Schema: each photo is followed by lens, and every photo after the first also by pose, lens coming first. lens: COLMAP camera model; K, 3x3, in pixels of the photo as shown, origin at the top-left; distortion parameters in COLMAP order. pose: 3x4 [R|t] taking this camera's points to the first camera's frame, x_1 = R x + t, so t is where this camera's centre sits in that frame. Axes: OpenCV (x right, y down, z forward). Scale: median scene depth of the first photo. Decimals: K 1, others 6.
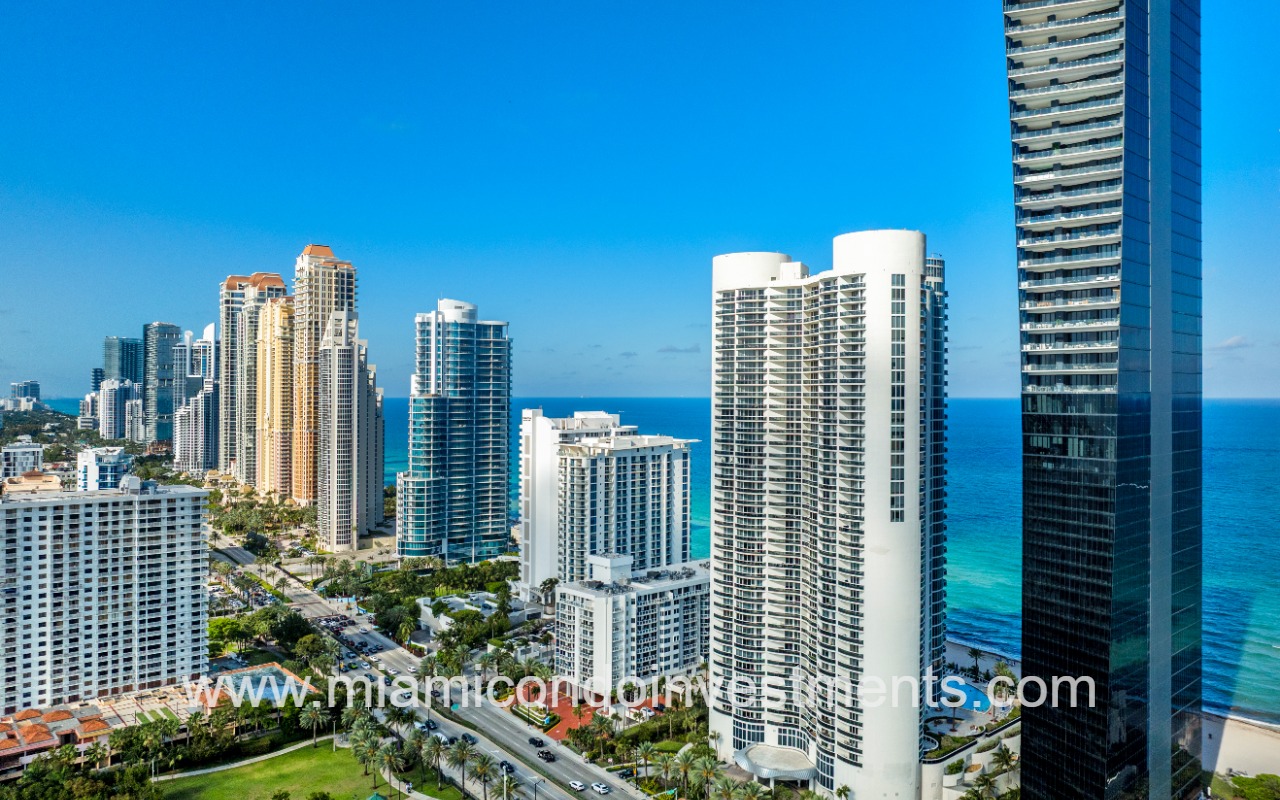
lens RADIAL K [[941.8, 0, 708.4], [0, 941.8, 372.1], [0, 0, 1]] dist [-0.002625, -0.035073]
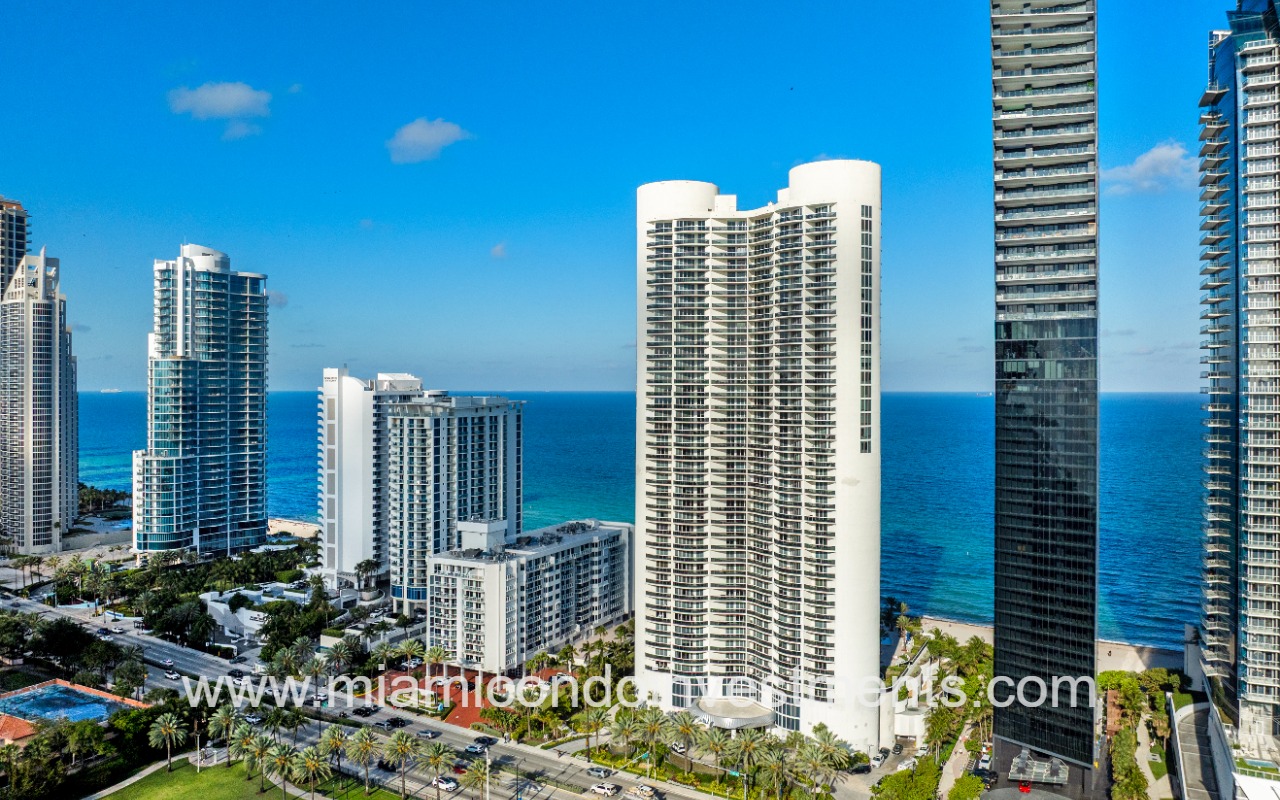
lens RADIAL K [[941.8, 0, 708.4], [0, 941.8, 372.1], [0, 0, 1]] dist [-0.002625, -0.035073]
pose [[0.936564, 0.000084, 0.350496, -0.226191], [-0.001989, 0.999985, 0.005076, 0.050598], [-0.350490, -0.005451, 0.936551, 0.089918]]
